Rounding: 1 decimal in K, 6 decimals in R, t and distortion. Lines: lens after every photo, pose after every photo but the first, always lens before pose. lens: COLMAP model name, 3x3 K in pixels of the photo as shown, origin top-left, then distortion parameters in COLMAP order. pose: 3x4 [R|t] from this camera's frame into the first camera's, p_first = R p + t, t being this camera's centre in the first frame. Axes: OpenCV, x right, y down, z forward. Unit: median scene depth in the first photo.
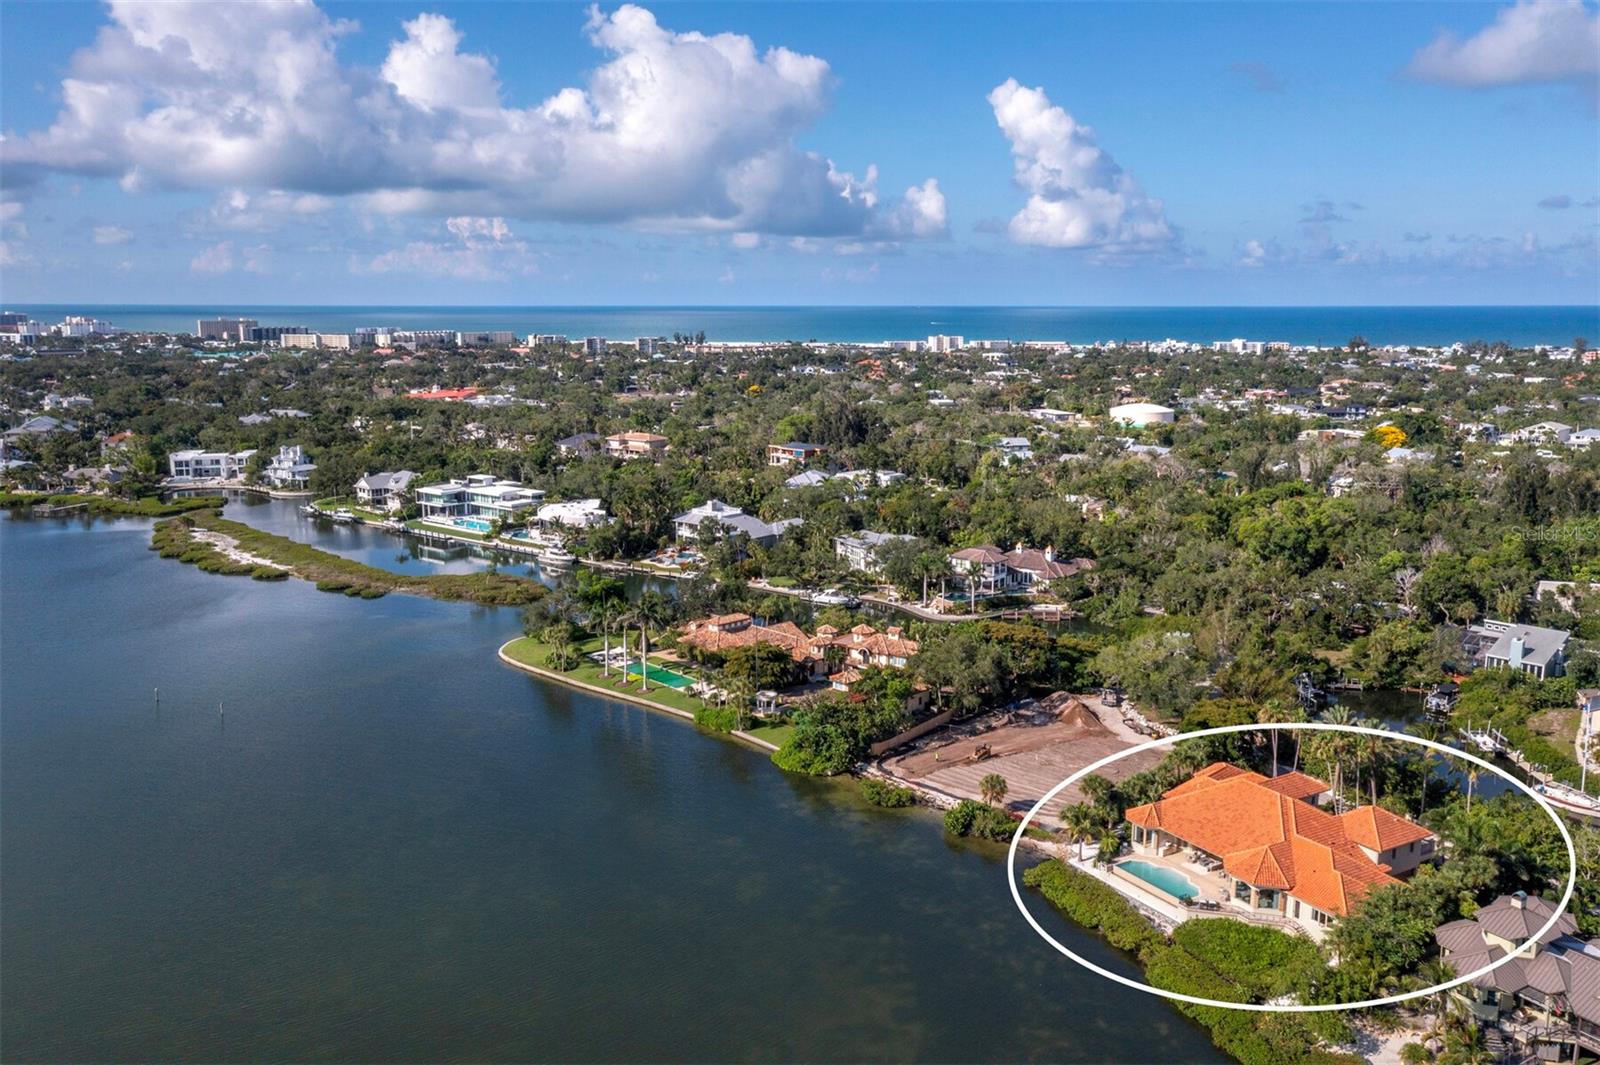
lens RADIAL K [[1334.0, 0, 800.4], [0, 1334.0, 532.2], [0, 0, 1]] dist [-0.000806, 0.001674]
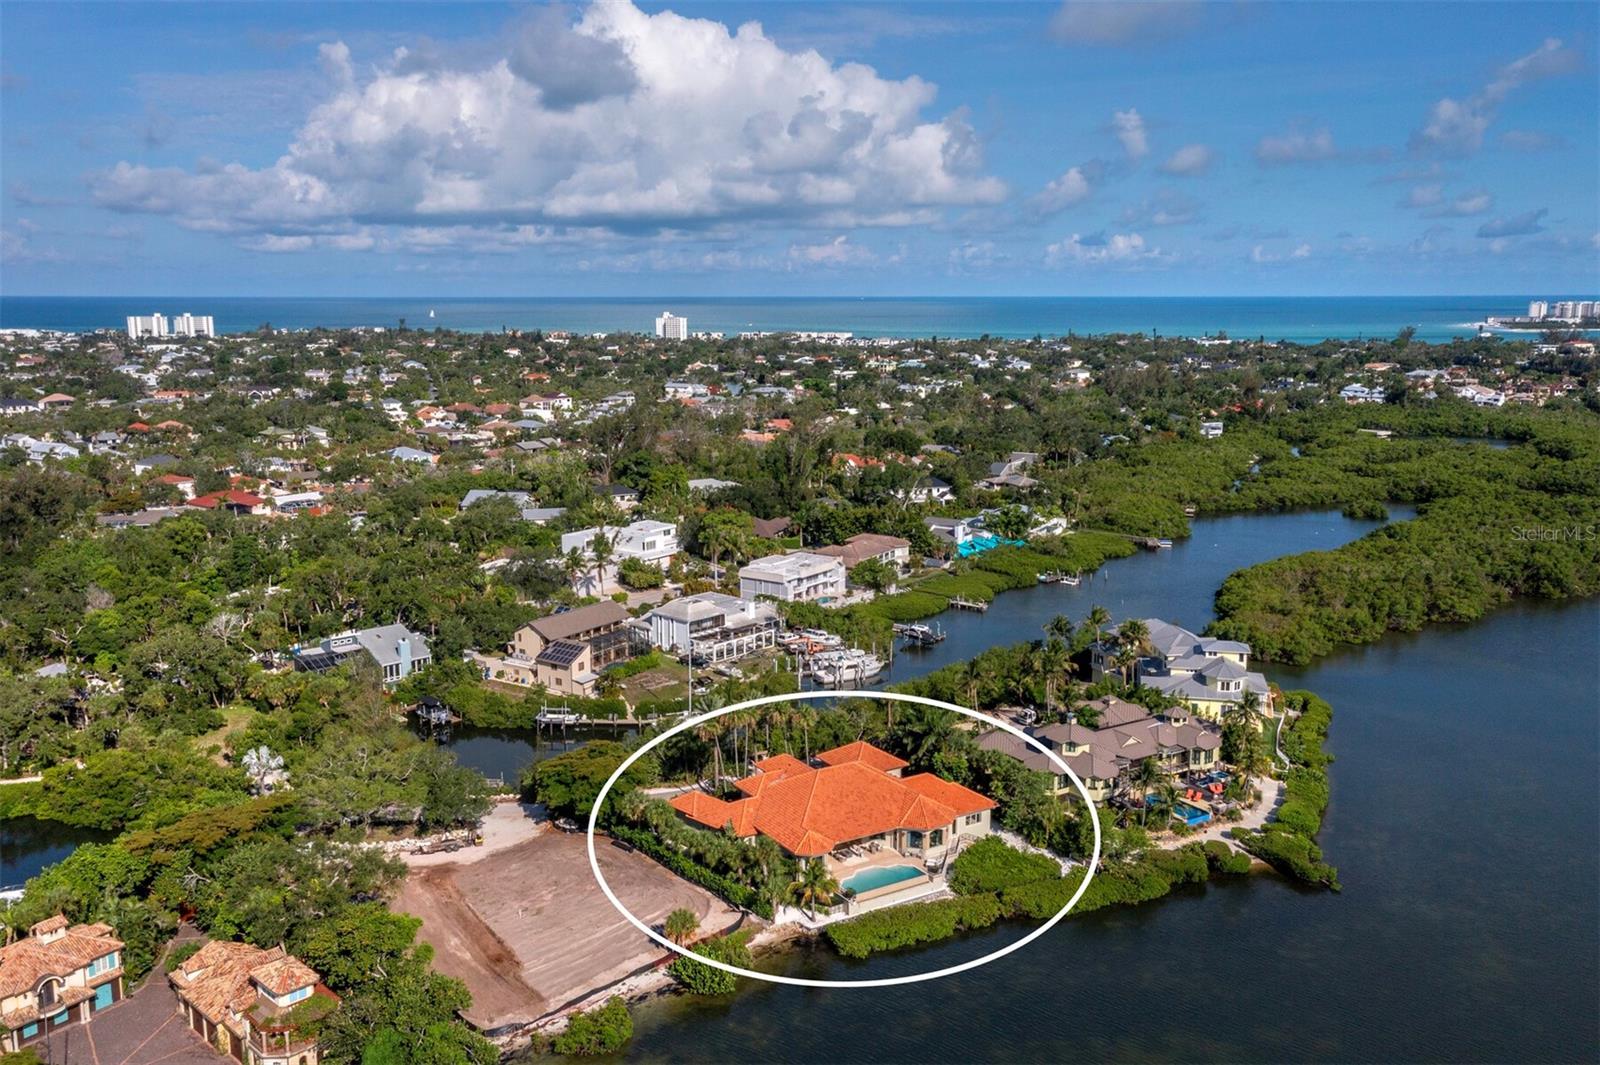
lens RADIAL K [[1334.0, 0, 799.8], [0, 1334.0, 531.2], [0, 0, 1]] dist [-0.000806, 0.001674]
pose [[-0.075353, -0.152444, 0.985435, -0.722659], [0.172092, 0.971428, 0.163436, -0.183155], [-0.982195, 0.181901, -0.046965, 1.111375]]
